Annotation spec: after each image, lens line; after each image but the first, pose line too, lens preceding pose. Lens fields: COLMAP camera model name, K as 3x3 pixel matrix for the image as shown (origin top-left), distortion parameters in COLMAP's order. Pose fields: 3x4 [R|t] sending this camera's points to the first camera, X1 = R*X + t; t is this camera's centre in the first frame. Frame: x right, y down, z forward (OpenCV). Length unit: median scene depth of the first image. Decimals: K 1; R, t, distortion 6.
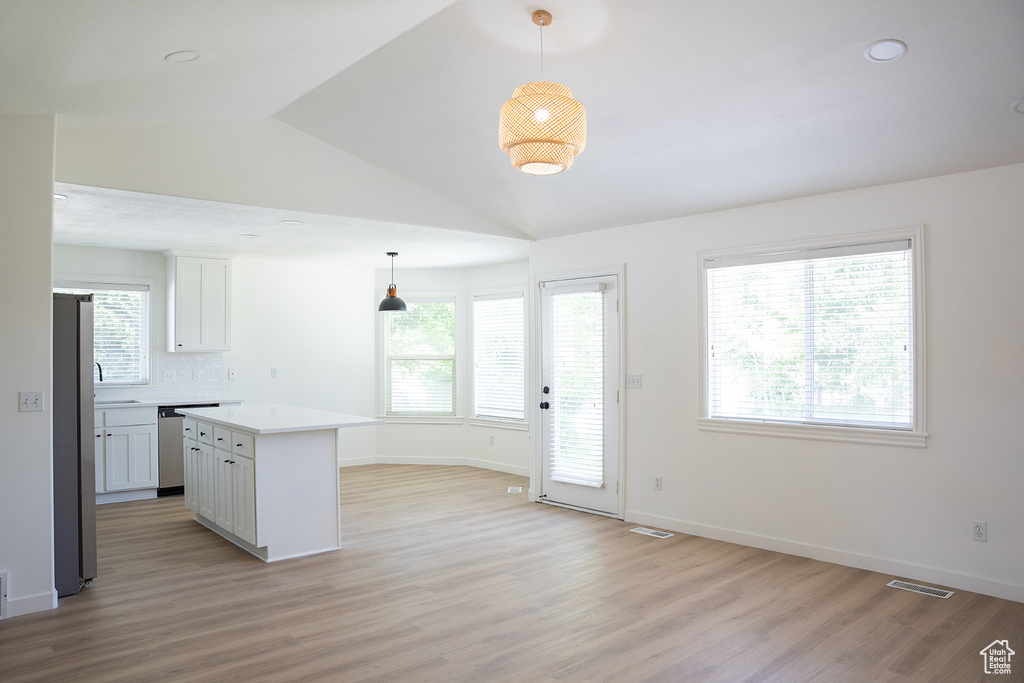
lens RADIAL K [[721.8, 0, 514.9], [0, 721.8, 346.5], [0, 0, 1]] dist [-0.182159, 0.139029]
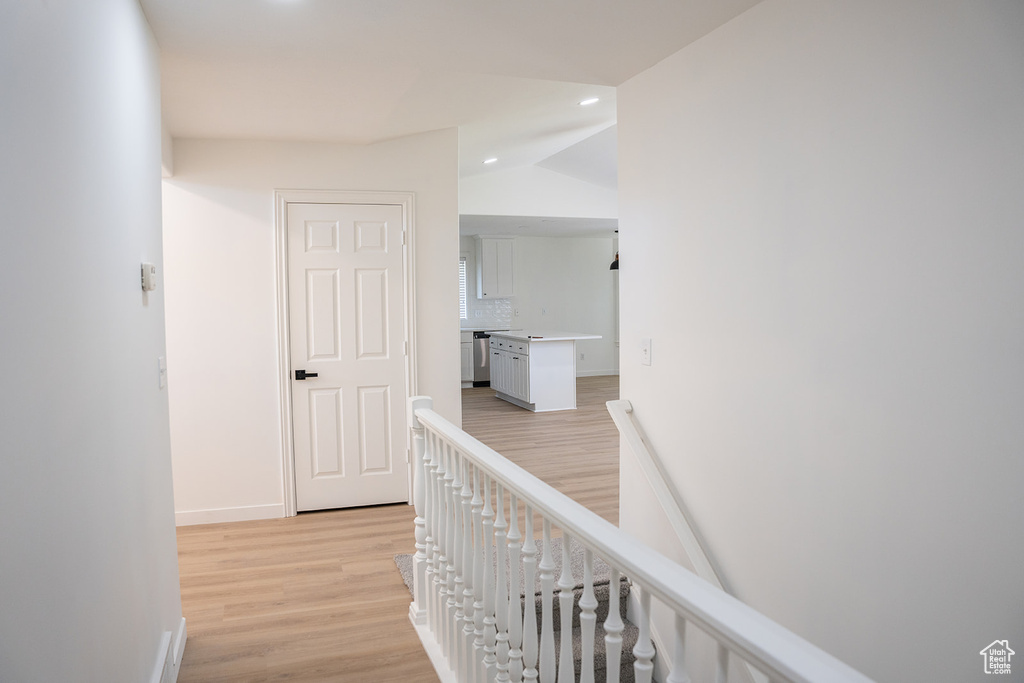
lens RADIAL K [[706.7, 0, 511.4], [0, 706.7, 346.2], [0, 0, 1]] dist [-0.181529, 0.136126]
pose [[0.923865, 0.014660, -0.382438, 0.265656], [0.013621, 0.997374, 0.071137, 0.003866], [0.382477, -0.070930, 0.921239, -0.646857]]
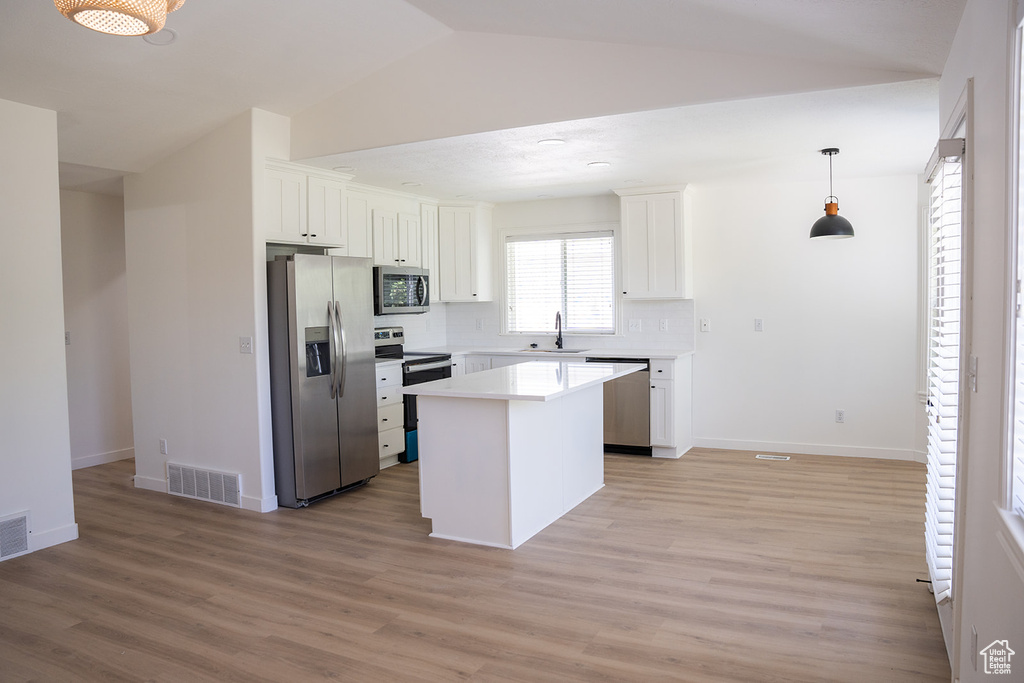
lens RADIAL K [[721.8, 0, 514.9], [0, 721.8, 346.5], [0, 0, 1]] dist [-0.182159, 0.139029]
pose [[0.357392, 0.055035, -0.932332, 0.478336], [0.019390, 0.997610, 0.066321, 0.004407], [0.933753, -0.041781, 0.355471, 0.707204]]
